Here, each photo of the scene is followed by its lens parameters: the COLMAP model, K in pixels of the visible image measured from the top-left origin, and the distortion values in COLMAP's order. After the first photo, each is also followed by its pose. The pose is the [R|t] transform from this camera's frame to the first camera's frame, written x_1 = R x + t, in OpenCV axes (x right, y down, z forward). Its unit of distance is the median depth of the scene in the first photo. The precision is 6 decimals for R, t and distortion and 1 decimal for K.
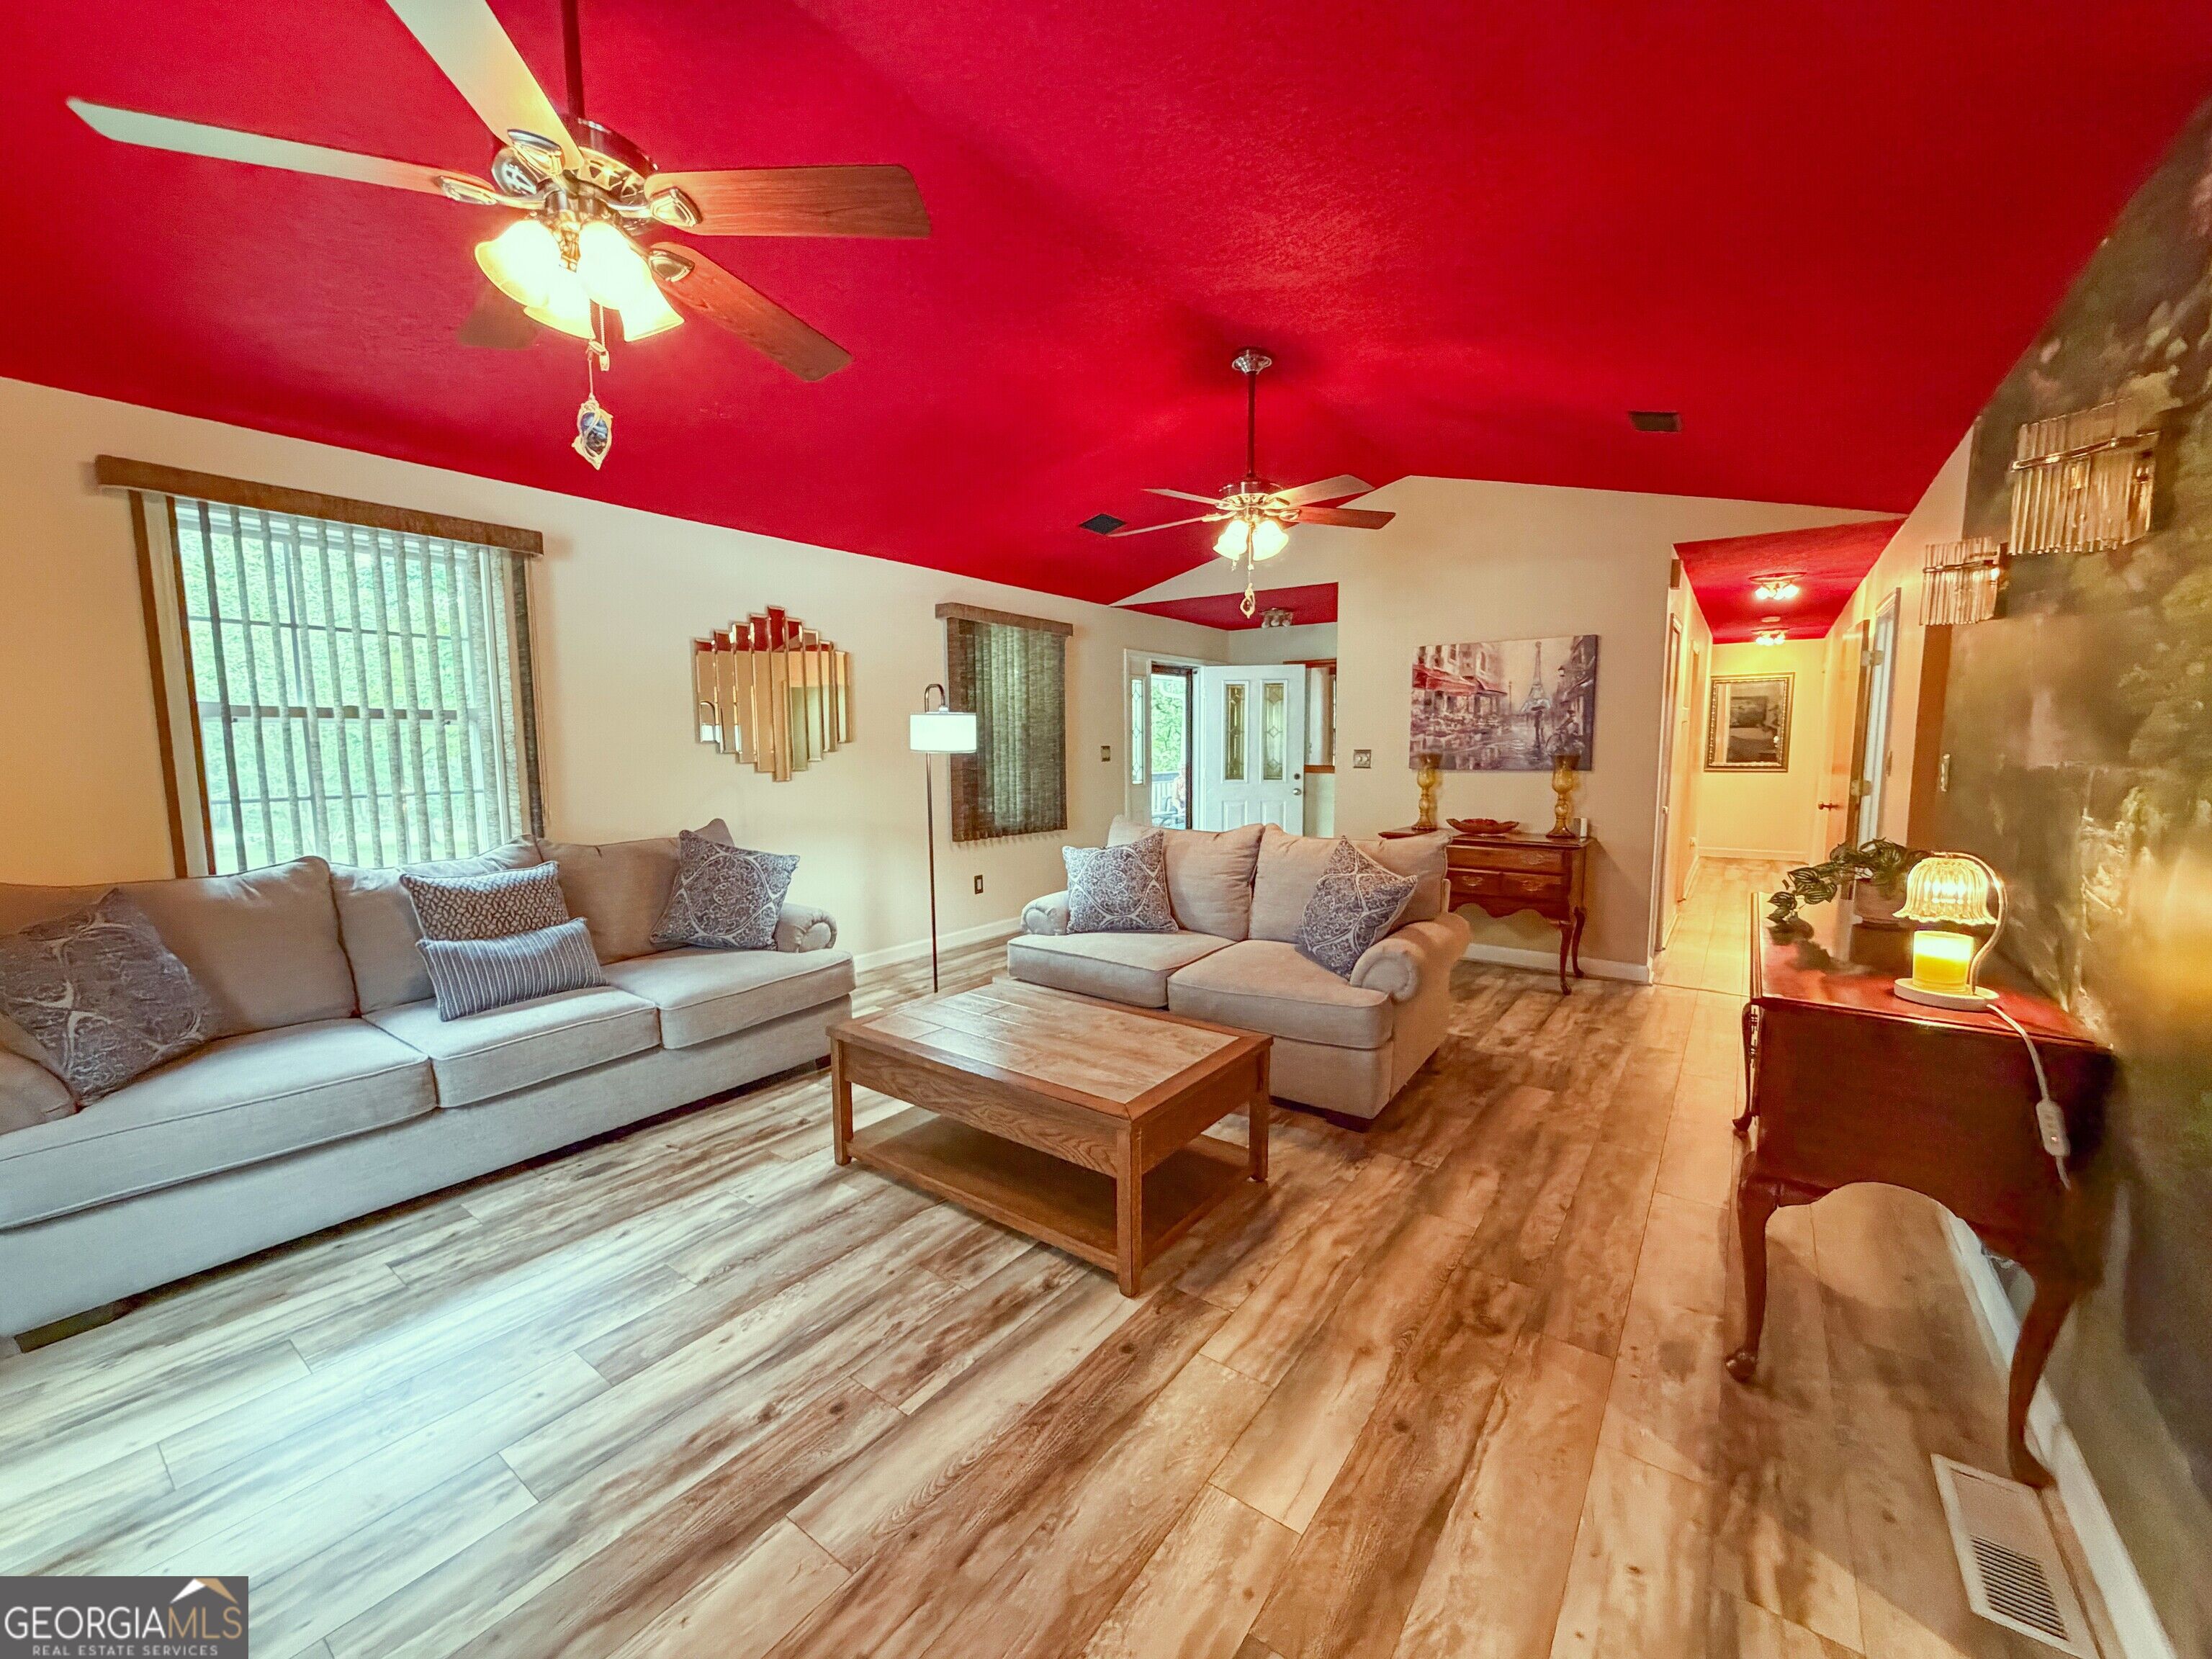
lens RADIAL K [[886.2, 0, 1068.0], [0, 886.2, 845.9], [0, 0, 1]] dist [0.000001, 0.000533]
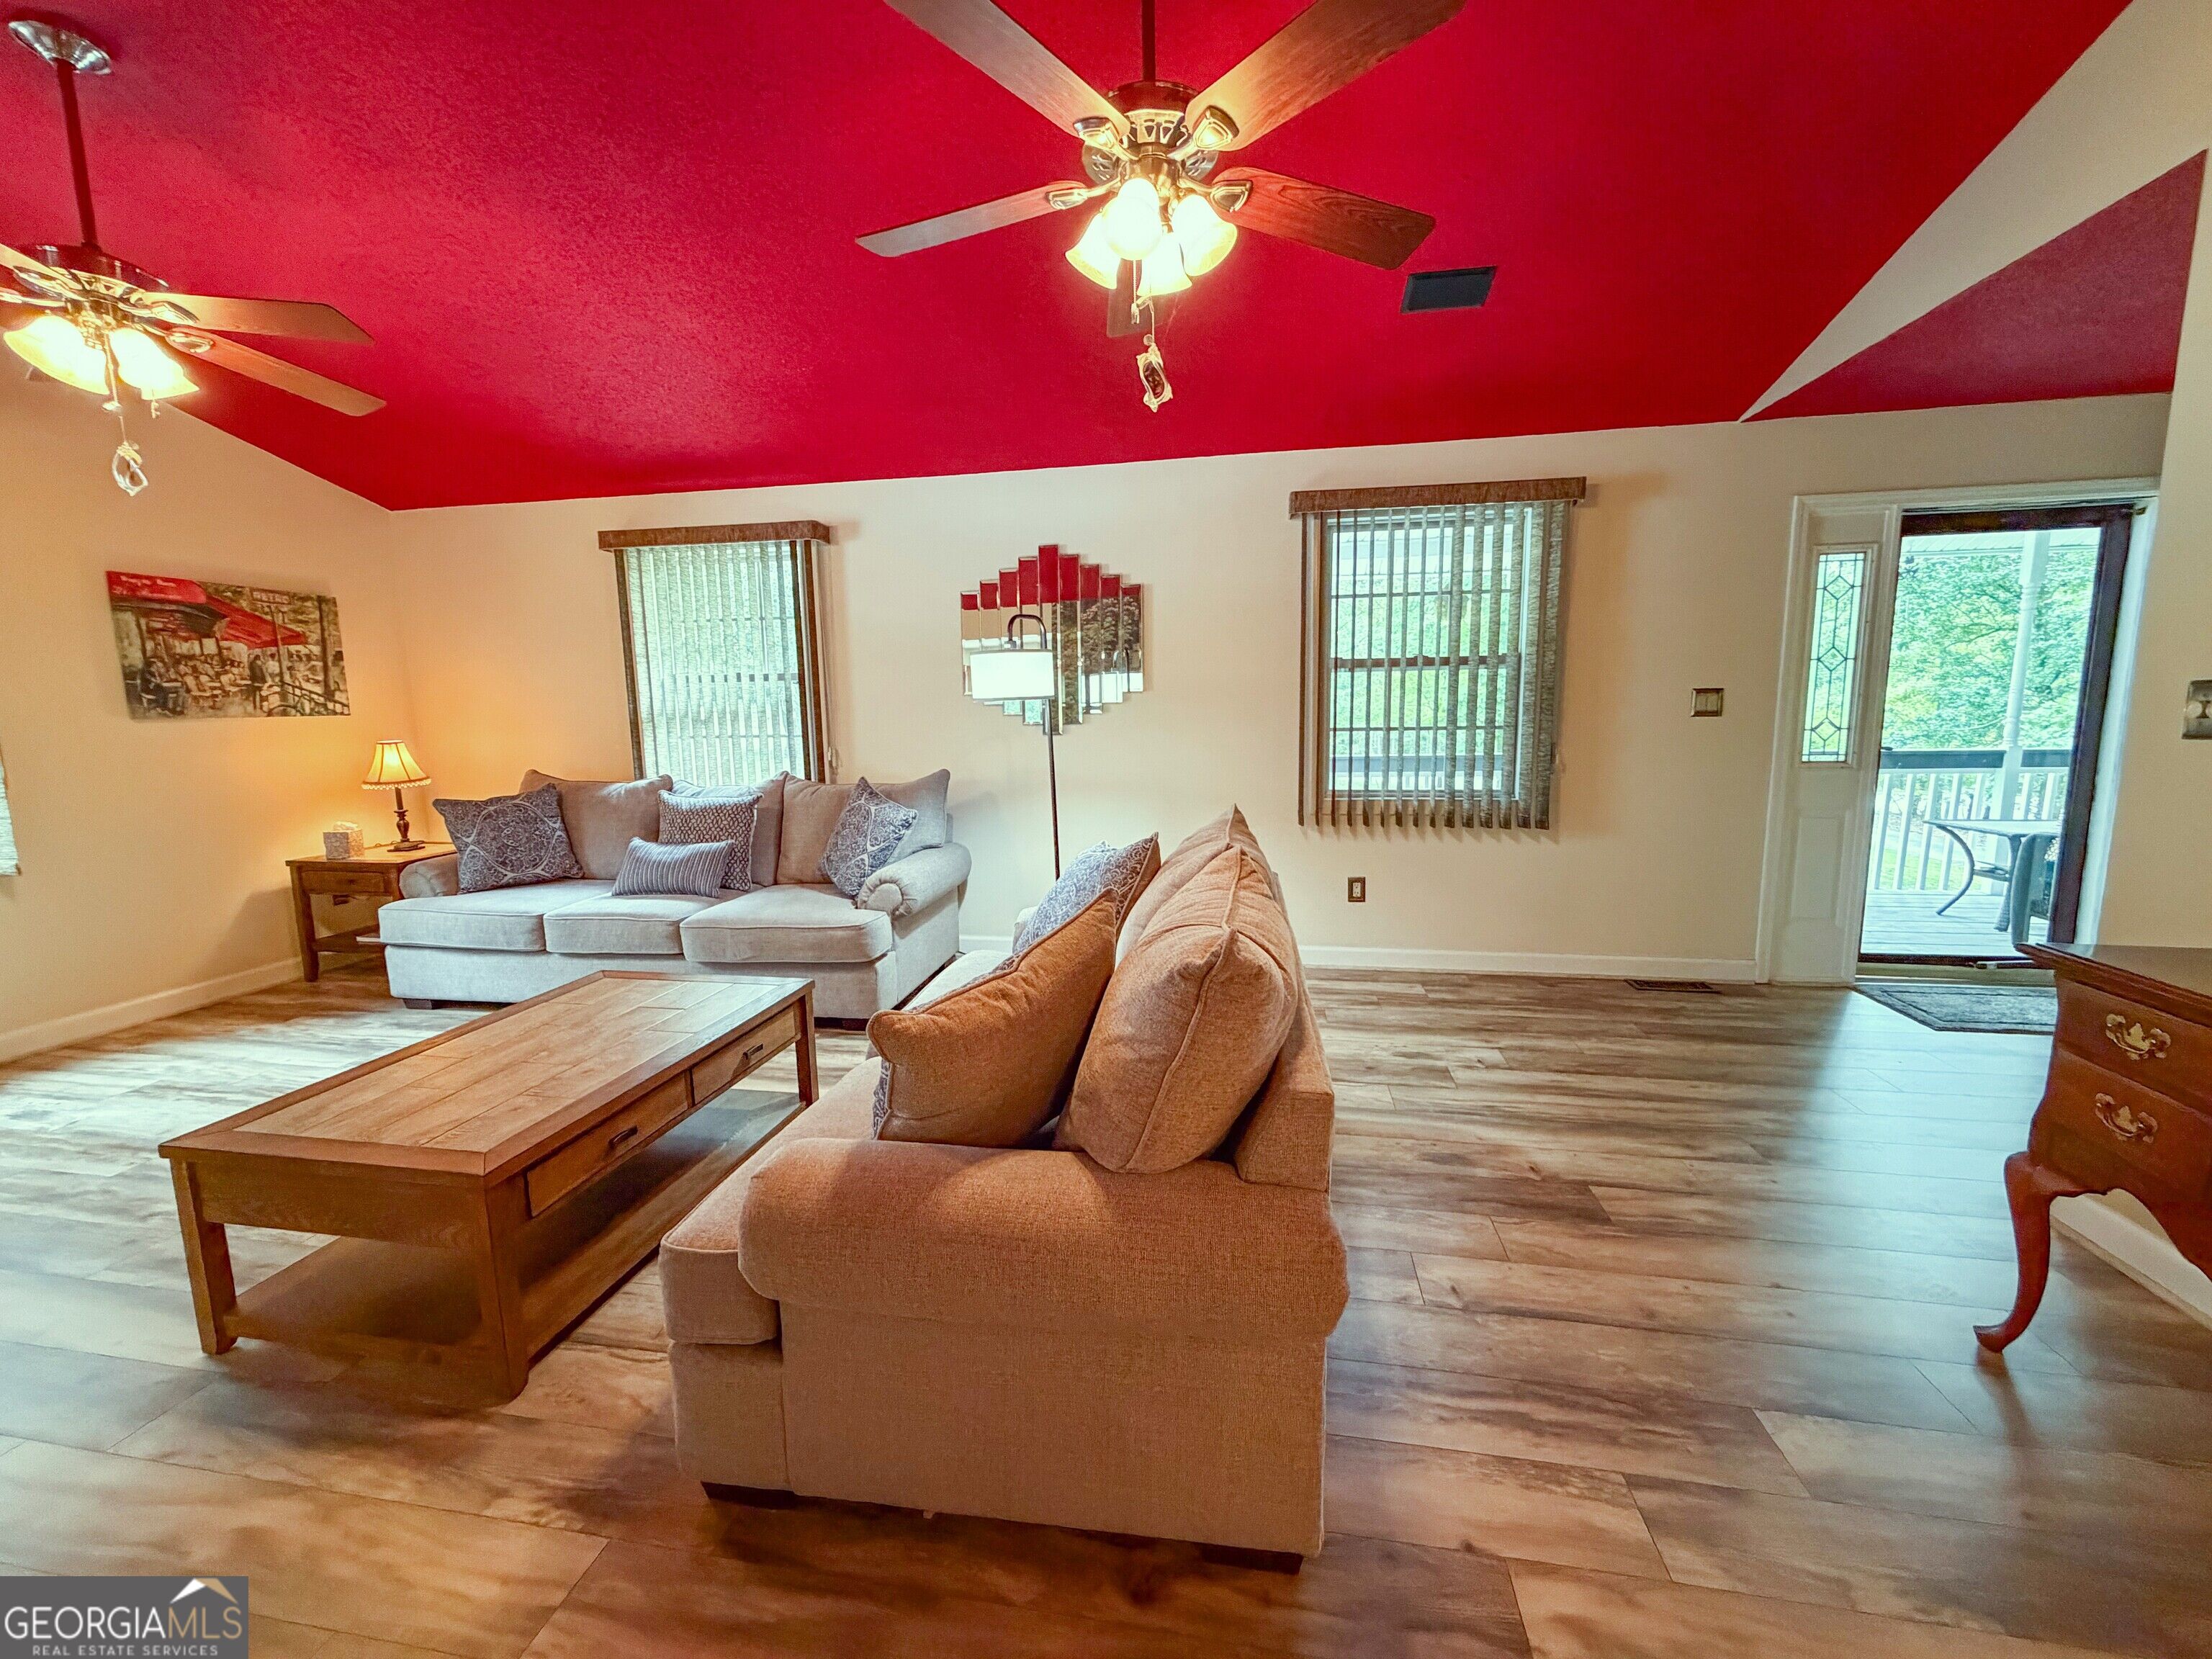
lens RADIAL K [[886.2, 0, 1101.7], [0, 886.2, 816.4], [0, 0, 1]] dist [0.000001, 0.000533]
pose [[0.453153, 0.114841, -0.884004, 0.494648], [-0.088609, 0.992559, 0.083521, -0.063994], [0.887018, 0.040483, 0.459957, 0.577022]]
